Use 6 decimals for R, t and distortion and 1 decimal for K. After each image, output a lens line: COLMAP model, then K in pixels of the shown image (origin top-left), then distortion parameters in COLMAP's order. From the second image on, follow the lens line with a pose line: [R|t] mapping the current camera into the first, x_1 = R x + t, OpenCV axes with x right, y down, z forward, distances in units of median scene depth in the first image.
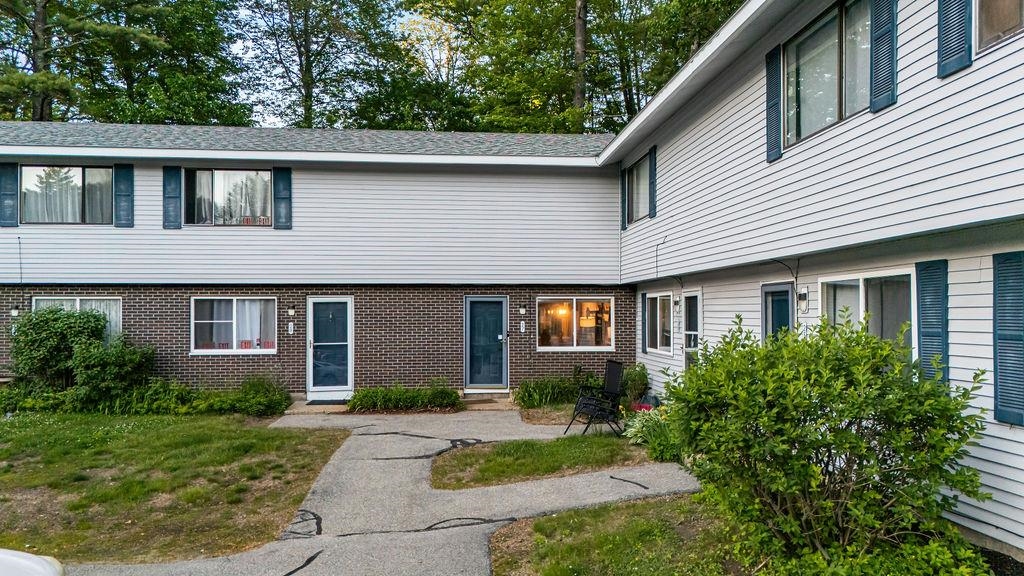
lens RADIAL K [[766.3, 0, 513.6], [0, 766.3, 311.5], [0, 0, 1]] dist [0.037795, 0.001460]
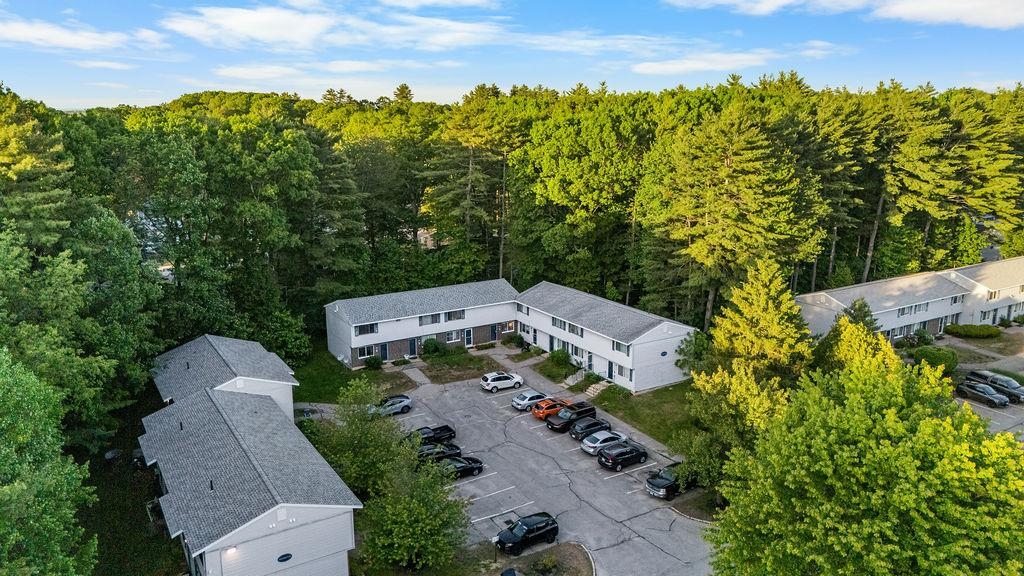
lens RADIAL K [[762.4, 0, 517.5], [0, 762.4, 282.7], [0, 0, 1]] dist [0.026318, -0.007457]
pose [[0.891428, -0.101160, 0.441728, -2.327817], [-0.000540, 0.974528, 0.224265, -1.581019], [-0.453163, -0.200154, 0.868667, -3.853936]]
